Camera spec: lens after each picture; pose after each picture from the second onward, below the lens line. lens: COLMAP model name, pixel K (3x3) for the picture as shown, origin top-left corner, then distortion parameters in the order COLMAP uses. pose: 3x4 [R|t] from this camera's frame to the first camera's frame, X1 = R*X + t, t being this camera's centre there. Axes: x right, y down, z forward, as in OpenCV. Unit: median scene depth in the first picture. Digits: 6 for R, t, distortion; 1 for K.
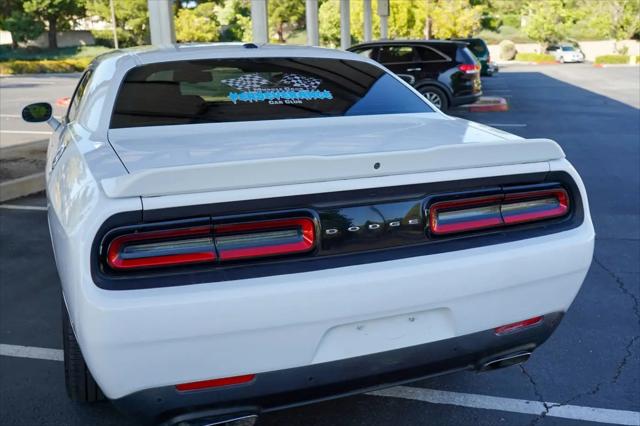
lens RADIAL K [[650.9, 0, 323.1], [0, 650.9, 213.0], [0, 0, 1]] dist [0.034523, -0.005896]
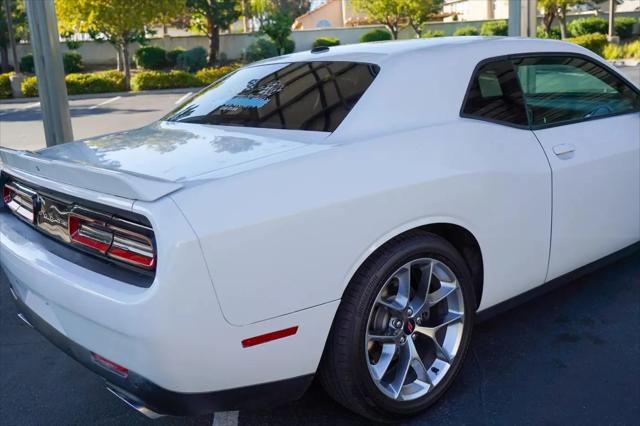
lens RADIAL K [[650.9, 0, 323.1], [0, 650.9, 213.0], [0, 0, 1]] dist [0.034523, -0.005896]
pose [[0.312815, 0.211165, -0.926043, 1.014594], [-0.160950, 0.972658, 0.167426, -0.205240], [0.936078, 0.096673, 0.338249, 0.787106]]
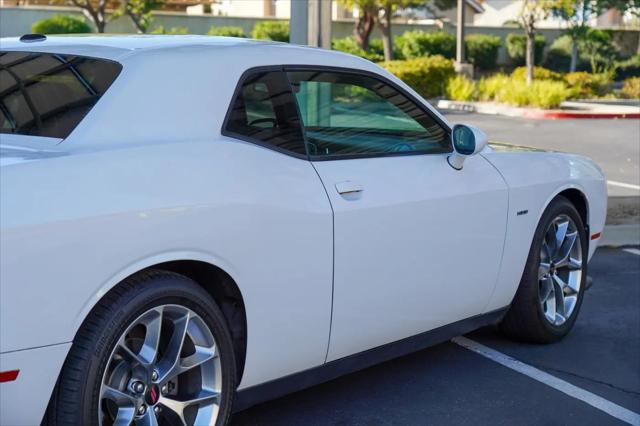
lens RADIAL K [[1256.9, 0, 320.0], [0, 1256.9, 213.0], [0, 0, 1]] dist [0.040397, 0.053129]
pose [[0.566028, 0.115523, -0.816252, 1.440918], [-0.212269, 0.977171, -0.008899, -0.135027], [0.796589, 0.178302, 0.577628, 0.541631]]
